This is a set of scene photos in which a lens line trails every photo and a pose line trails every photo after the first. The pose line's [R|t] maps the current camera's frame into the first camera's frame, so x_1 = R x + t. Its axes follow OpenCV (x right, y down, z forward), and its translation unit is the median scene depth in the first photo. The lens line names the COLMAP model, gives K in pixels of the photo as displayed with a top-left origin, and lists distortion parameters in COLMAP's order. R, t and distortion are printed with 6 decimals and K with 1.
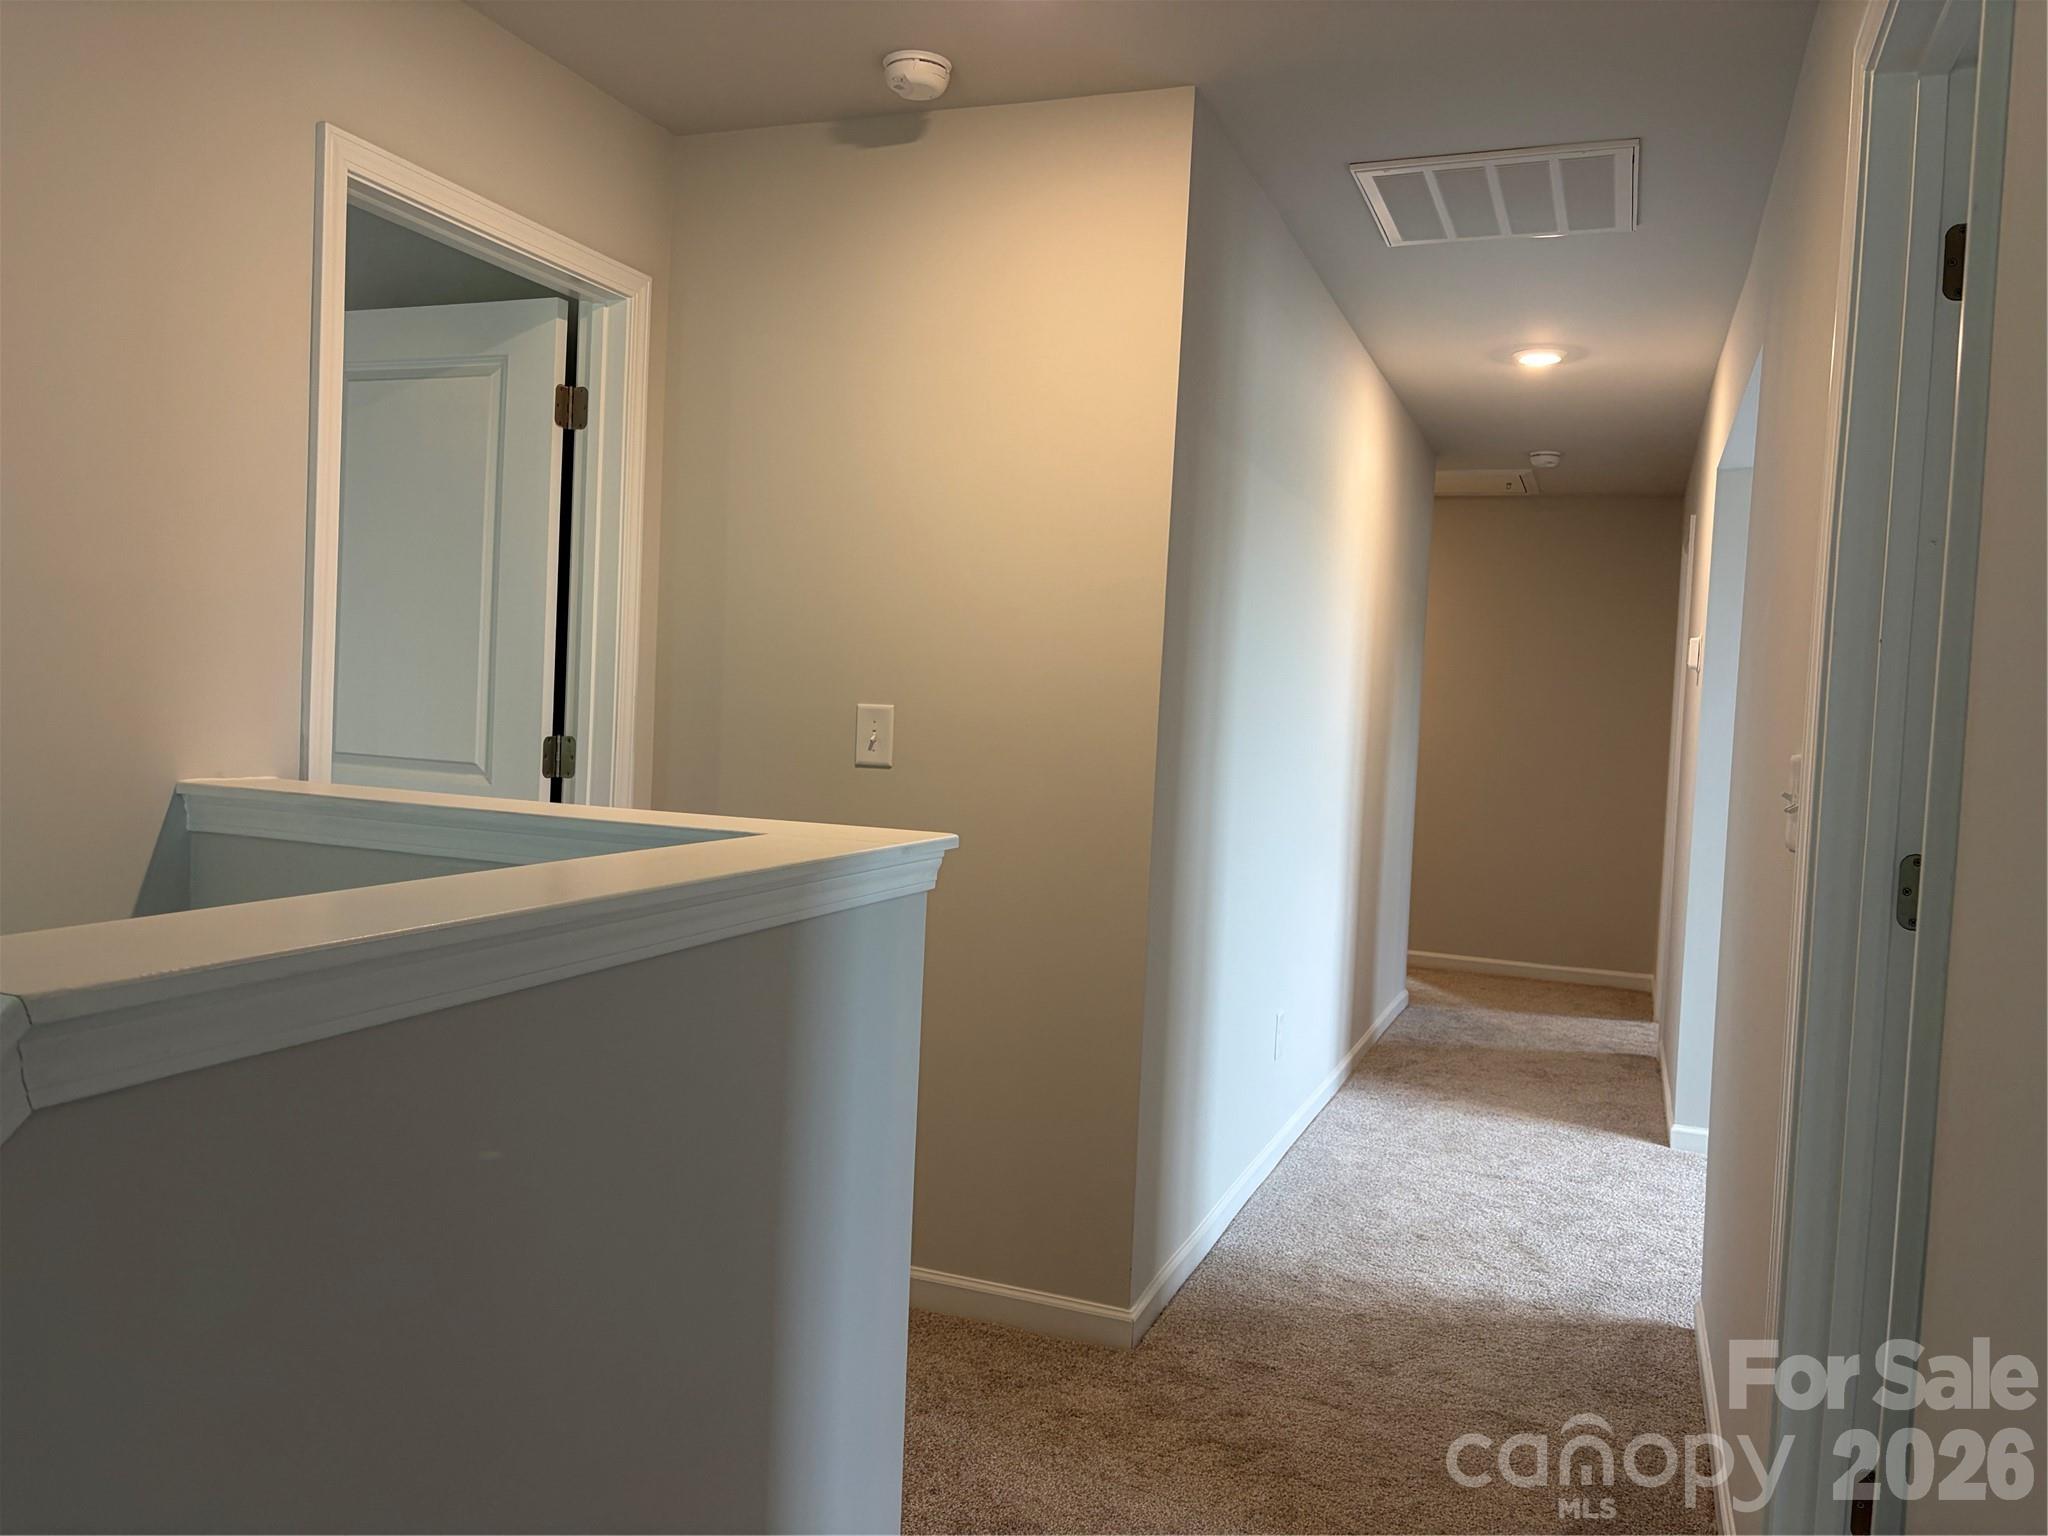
lens RADIAL K [[1556.7, 0, 1024.9], [0, 1556.7, 764.5], [0, 0, 1]] dist [0.012813, -0.004815]
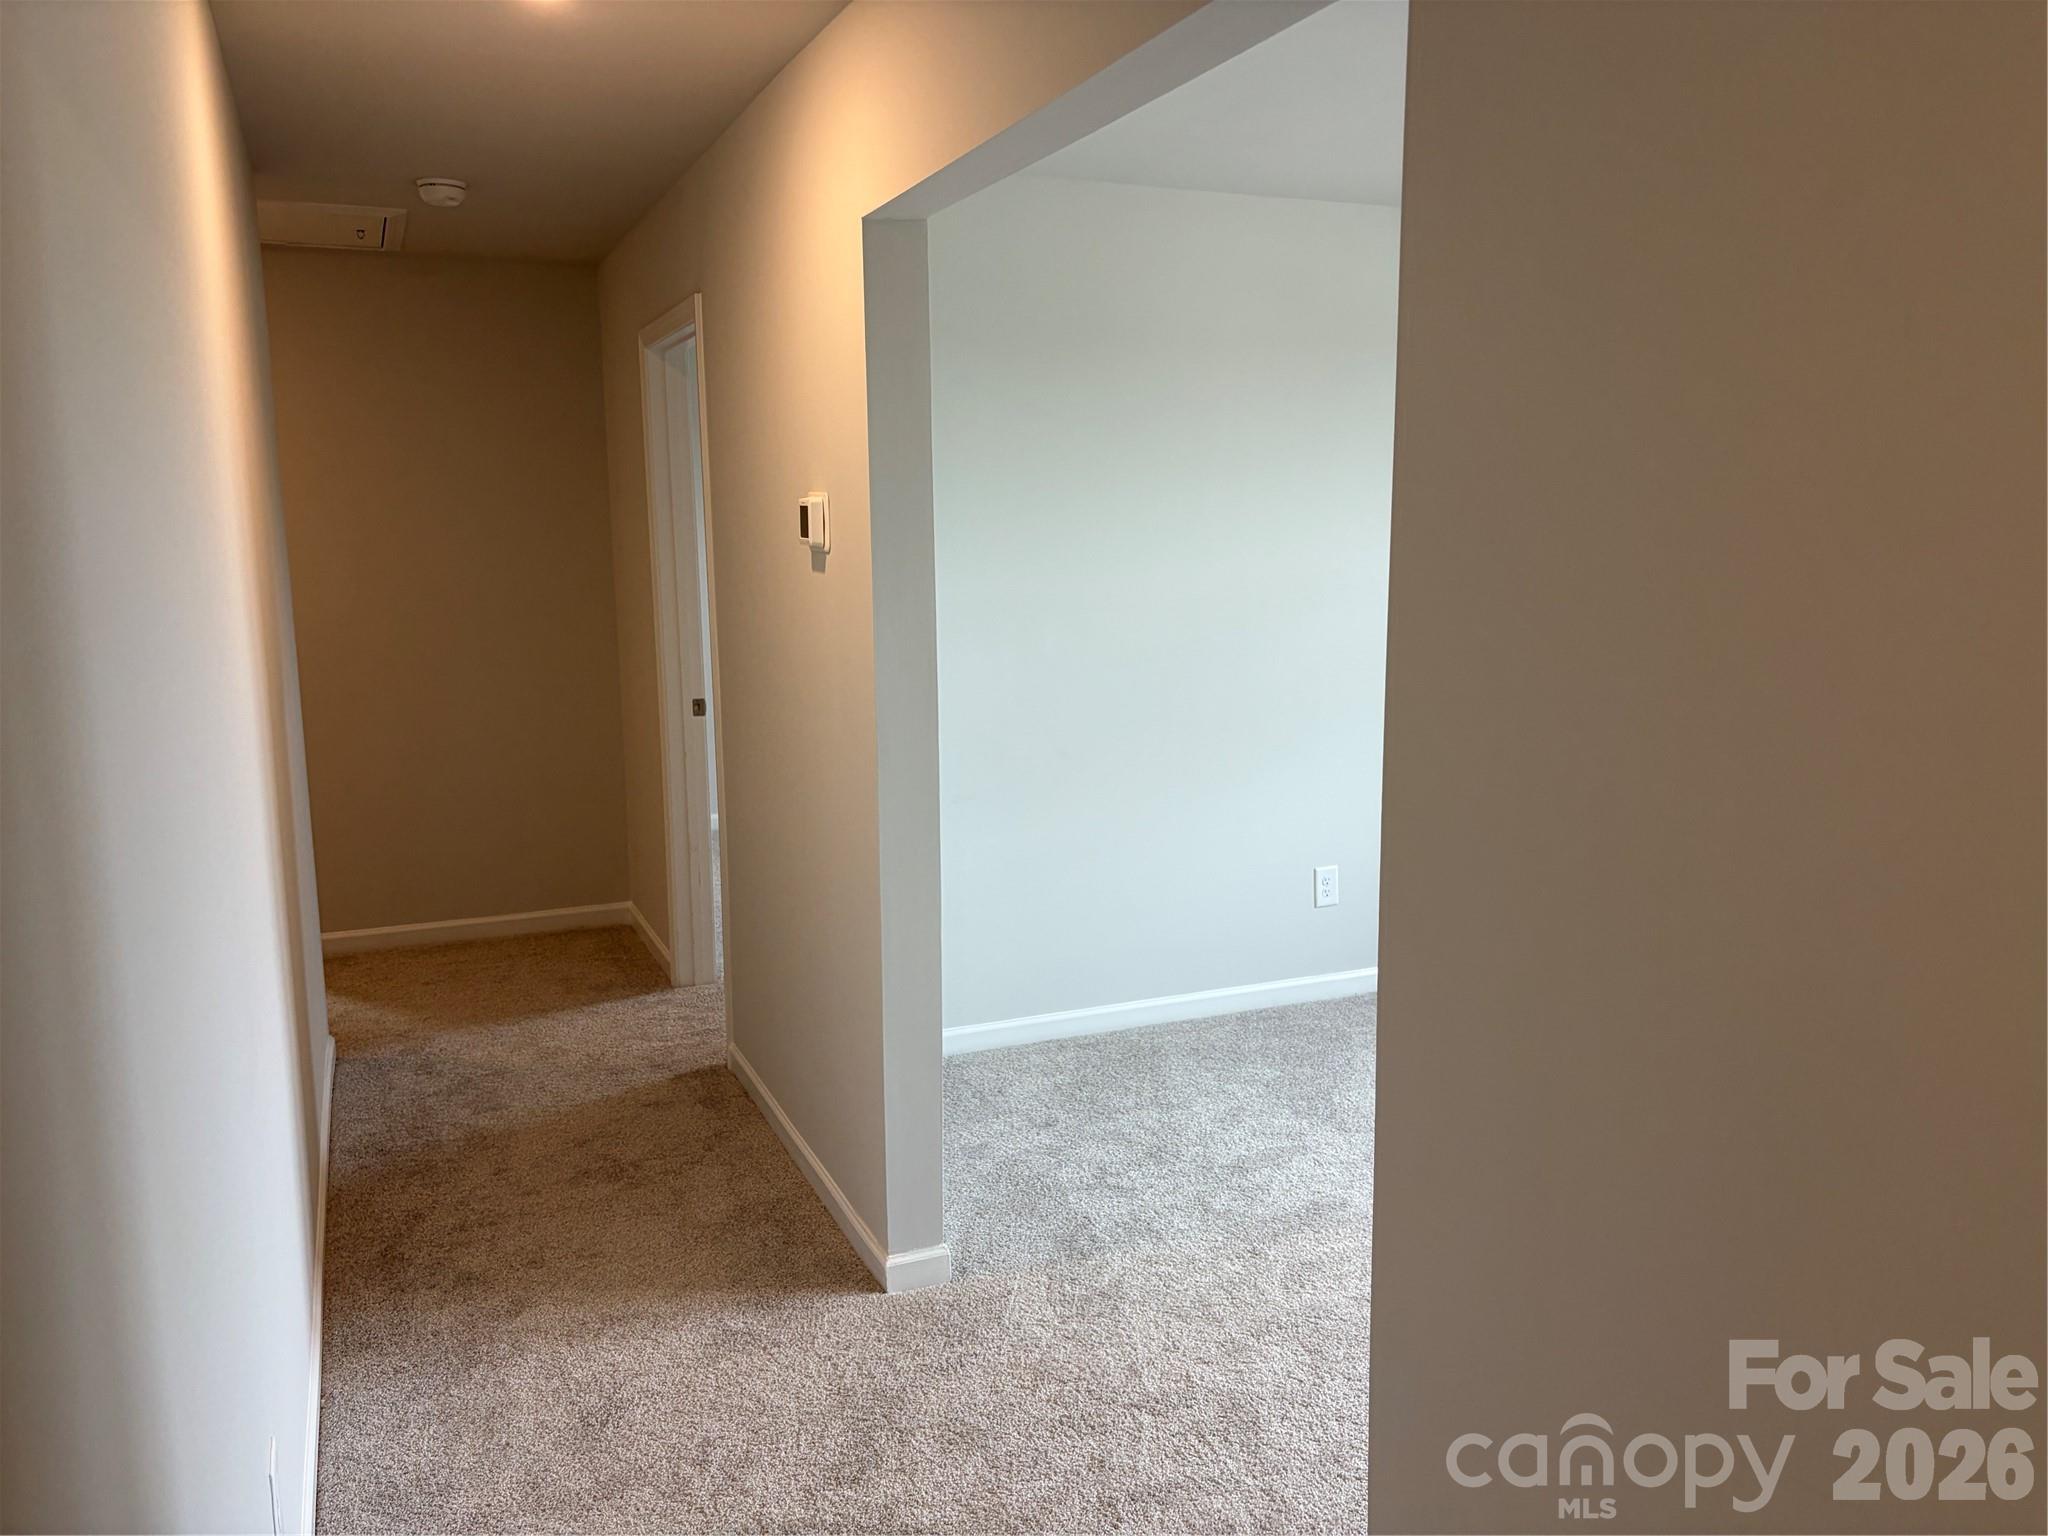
lens RADIAL K [[1556.7, 0, 1017.5], [0, 1556.7, 760.1], [0, 0, 1]] dist [0.012813, -0.004815]
pose [[0.720592, -0.161343, 0.674326, 0.034856], [0.071079, 0.984615, 0.159629, -0.052678], [-0.689707, -0.067097, 0.720973, 0.364345]]
